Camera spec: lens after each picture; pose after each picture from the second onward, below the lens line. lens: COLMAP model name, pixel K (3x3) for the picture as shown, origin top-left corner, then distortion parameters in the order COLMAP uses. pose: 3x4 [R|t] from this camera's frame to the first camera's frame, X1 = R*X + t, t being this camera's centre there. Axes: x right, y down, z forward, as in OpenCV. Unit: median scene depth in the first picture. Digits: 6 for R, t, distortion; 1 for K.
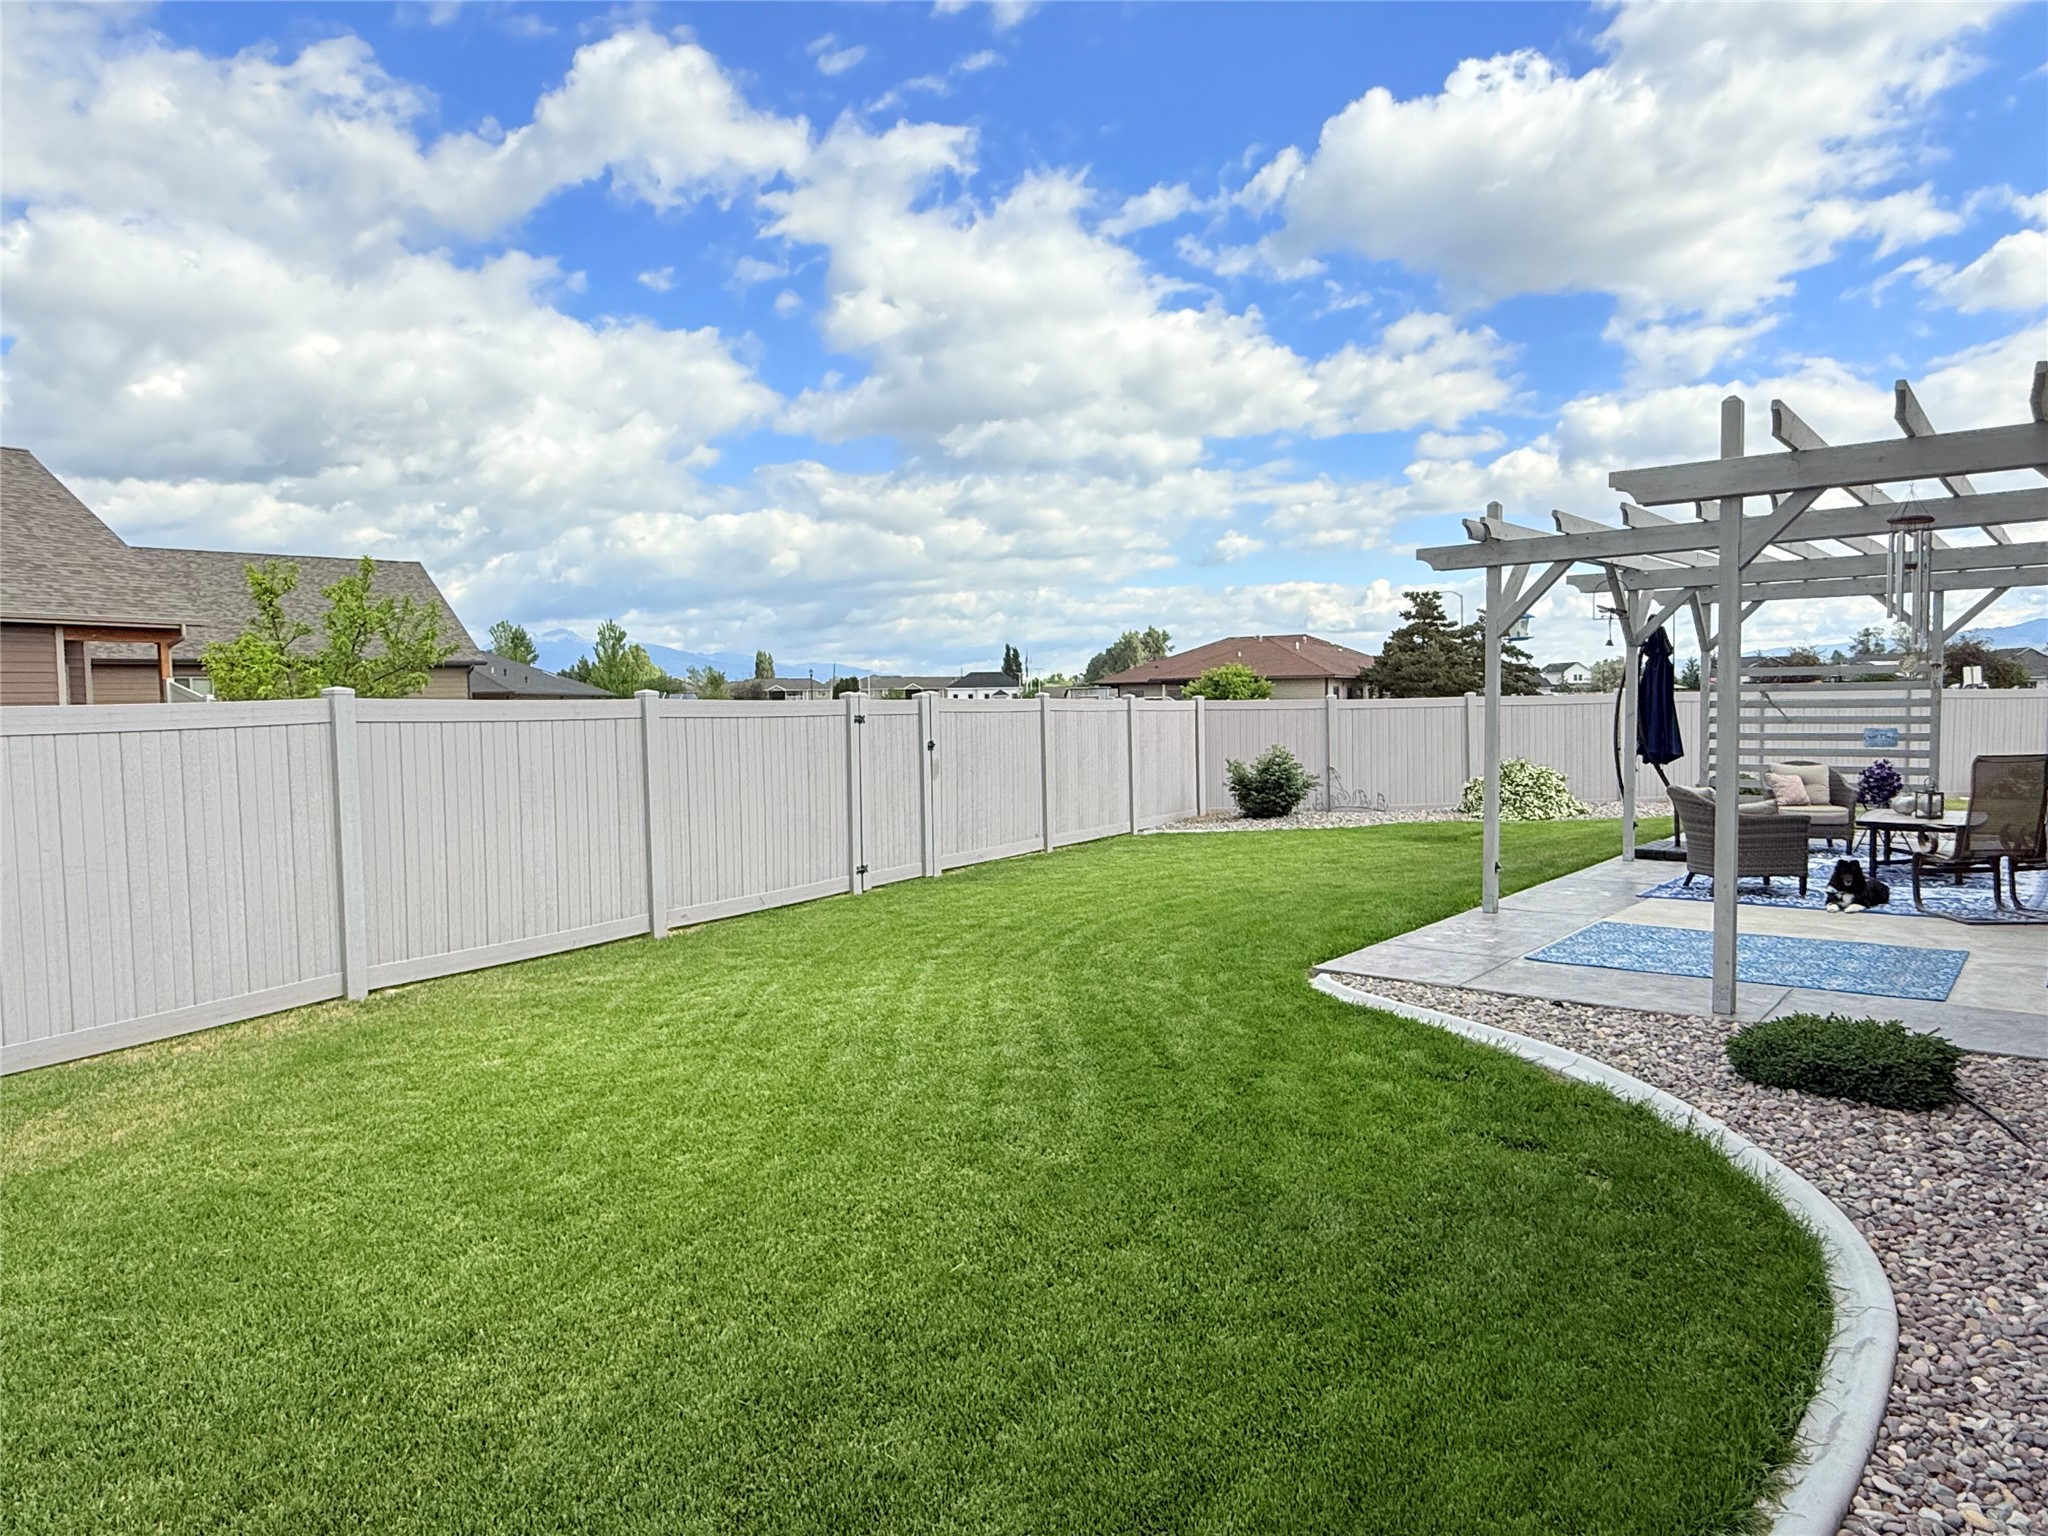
lens RADIAL K [[1261.4, 0, 1026.0], [0, 1261.4, 774.8], [0, 0, 1]] dist [0.001888, 0.000339]
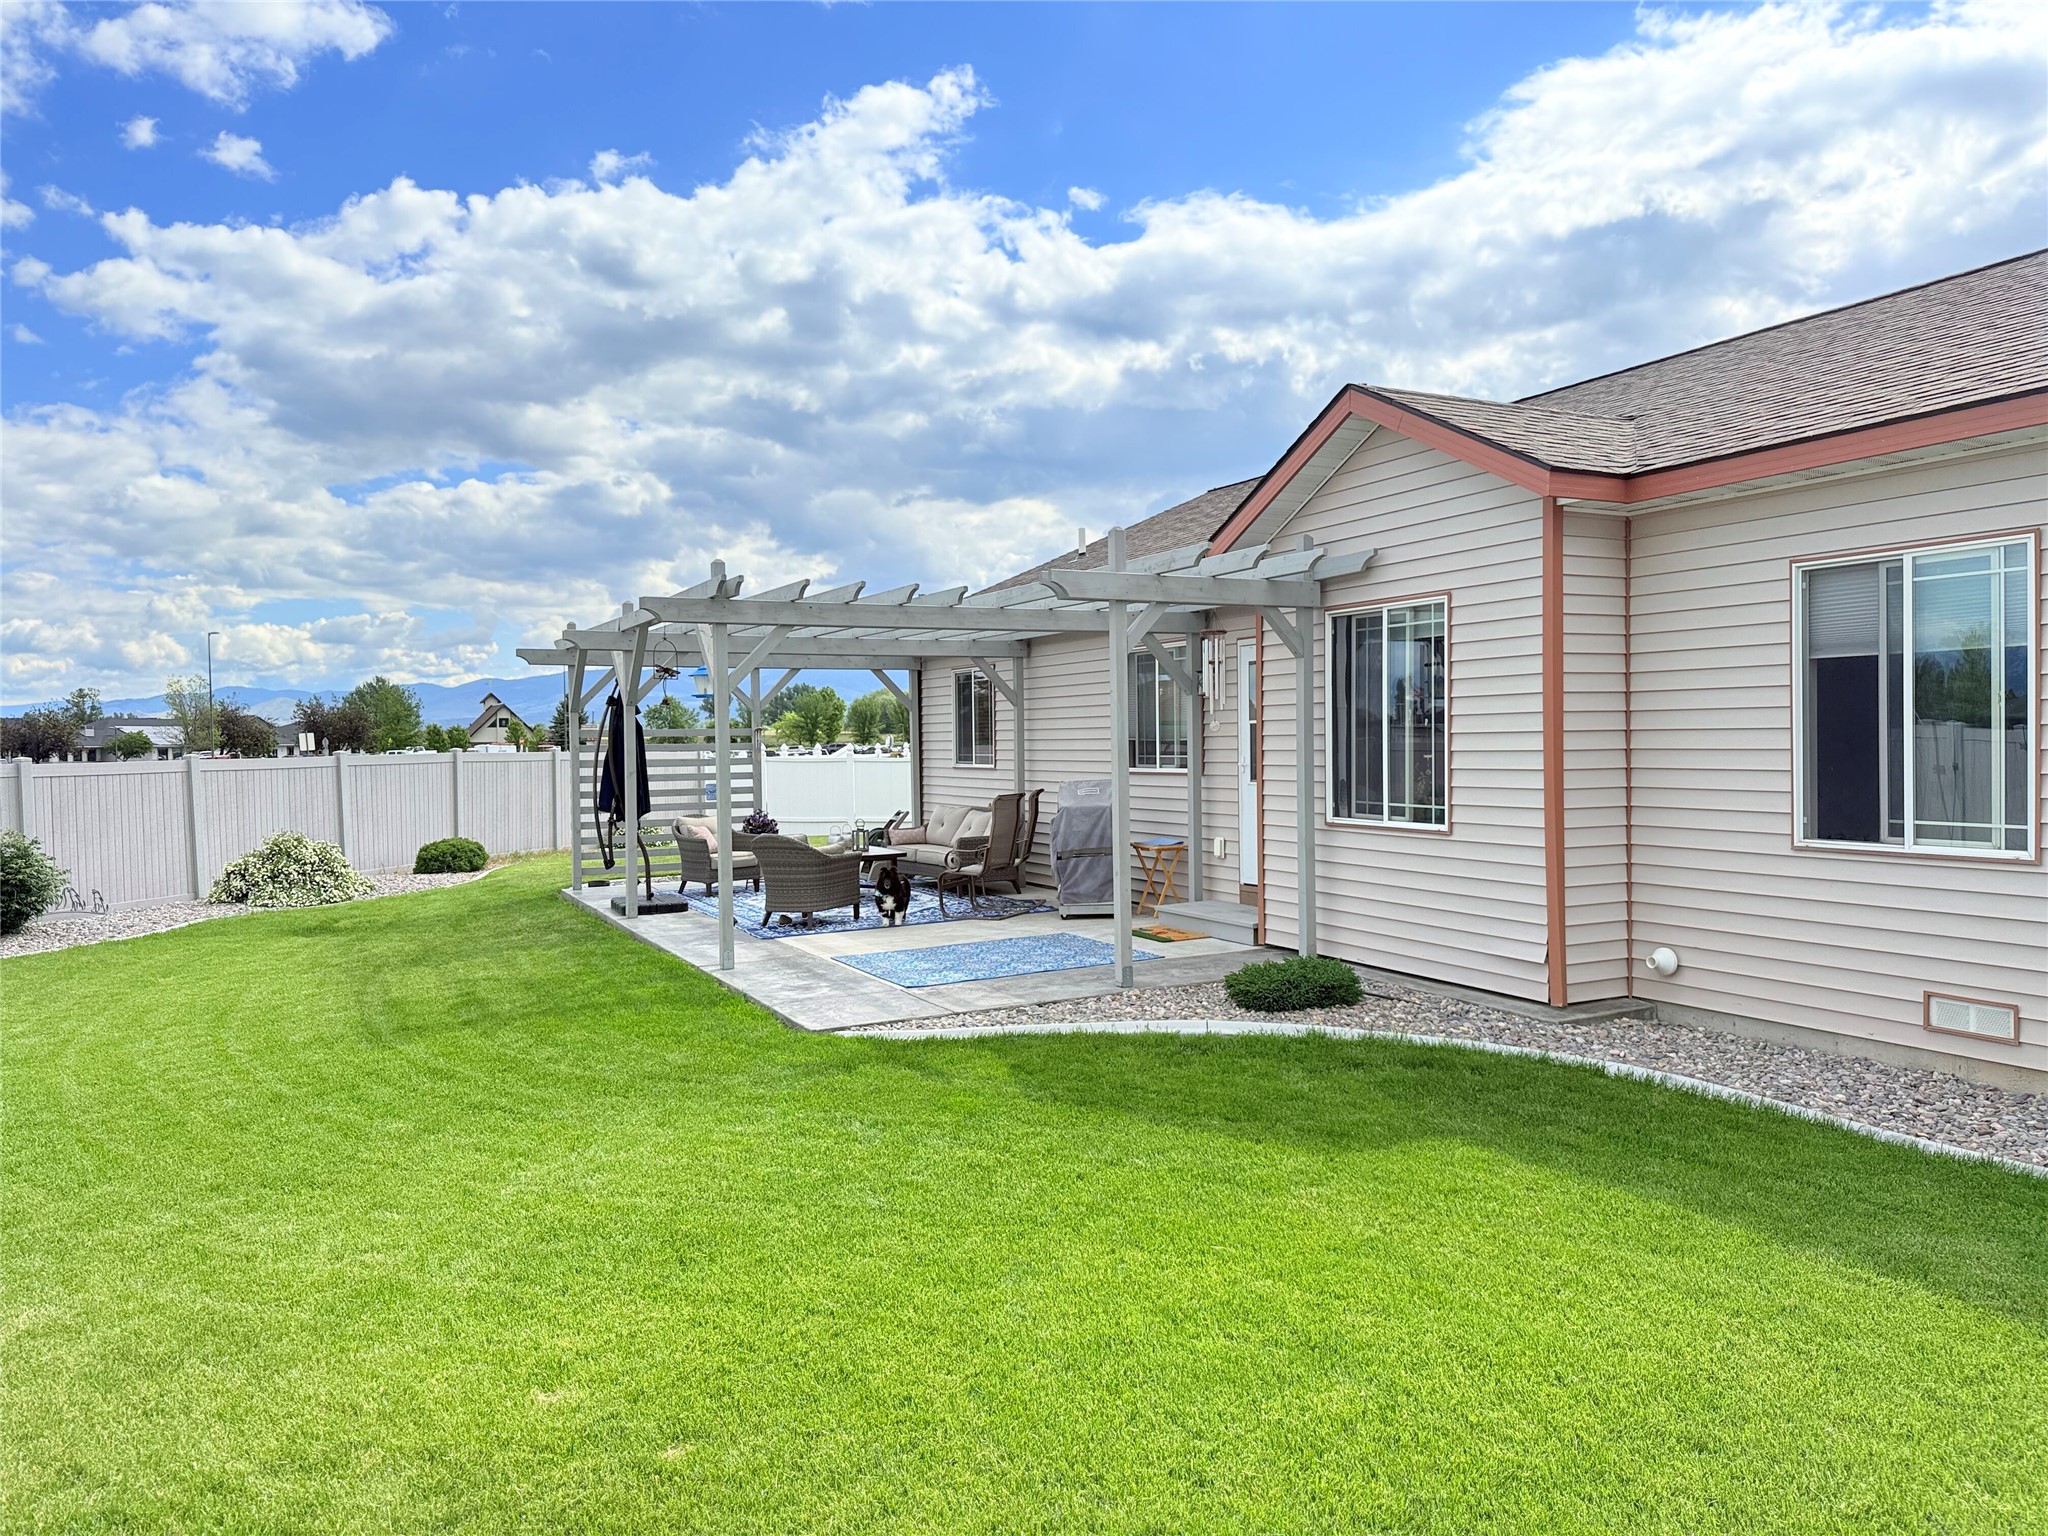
lens RADIAL K [[1414.3, 0, 1025.2], [0, 1414.3, 764.9], [0, 0, 1]] dist [0.104513, -0.160620]
pose [[0.395207, -0.007185, 0.918564, -0.402583], [0.061641, 0.997923, -0.018715, -0.012581], [-0.916522, 0.064018, 0.394829, 0.228165]]
